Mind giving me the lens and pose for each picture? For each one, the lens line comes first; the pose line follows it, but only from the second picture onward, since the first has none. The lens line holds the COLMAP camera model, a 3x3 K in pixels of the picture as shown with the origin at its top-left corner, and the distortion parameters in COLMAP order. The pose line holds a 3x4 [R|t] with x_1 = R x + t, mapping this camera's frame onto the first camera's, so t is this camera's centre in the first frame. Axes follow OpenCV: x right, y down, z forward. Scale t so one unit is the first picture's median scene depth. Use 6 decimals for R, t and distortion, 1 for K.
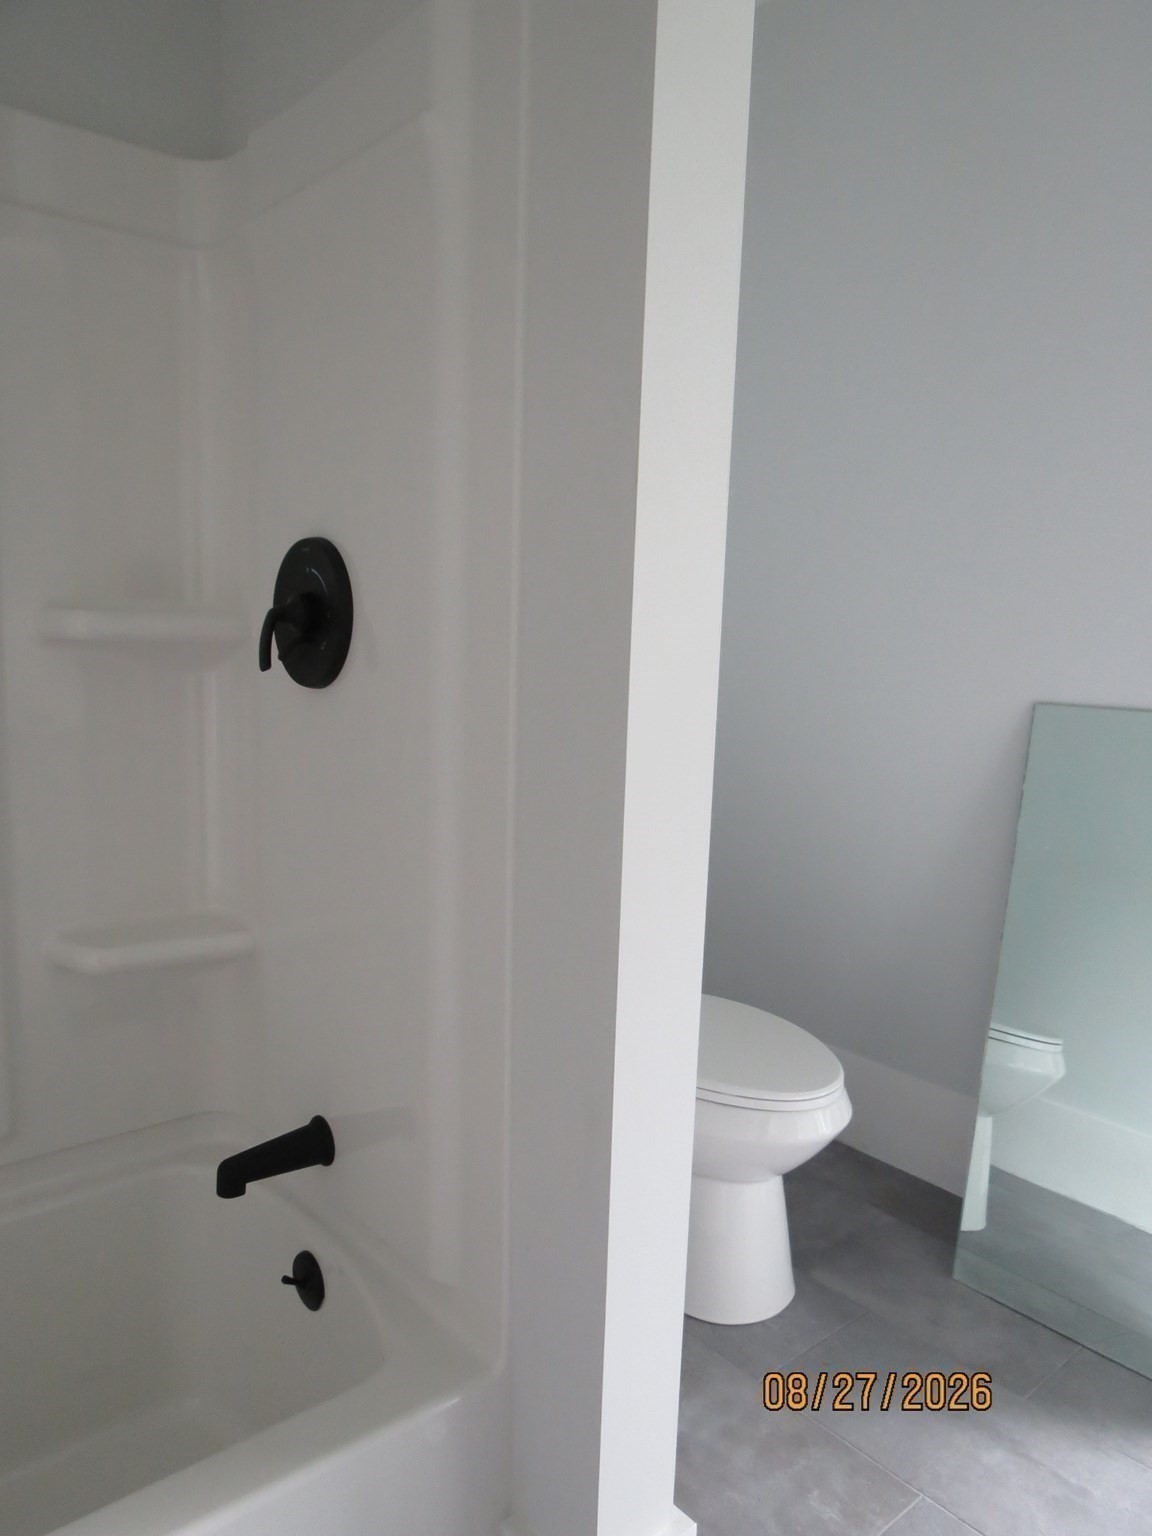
lens RADIAL K [[1091.0, 0, 573.9], [0, 1091.0, 767.1], [0, 0, 1]] dist [-0.022455, -0.001174]
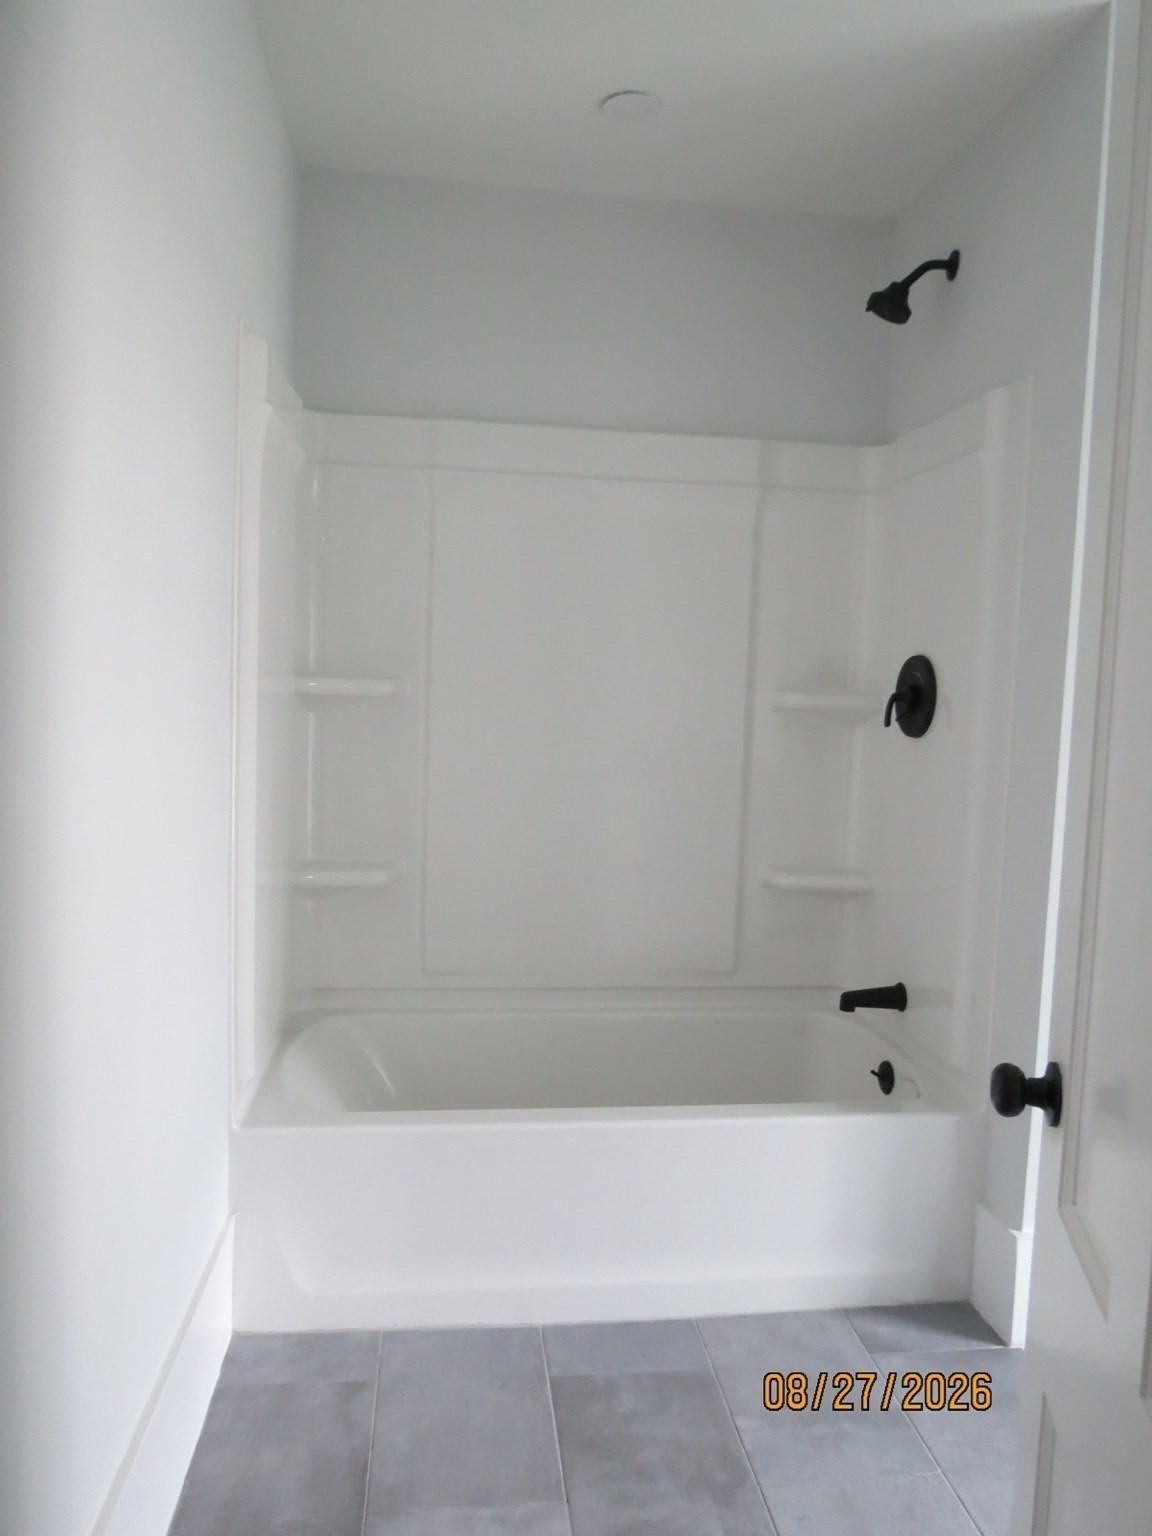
lens RADIAL K [[1091.0, 0, 575.2], [0, 1091.0, 767.4], [0, 0, 1]] dist [-0.022455, -0.001174]
pose [[0.837325, 0.048209, -0.544576, 0.265914], [-0.087080, 0.995148, -0.045795, 0.104650], [0.539727, 0.085767, 0.837460, -0.778970]]
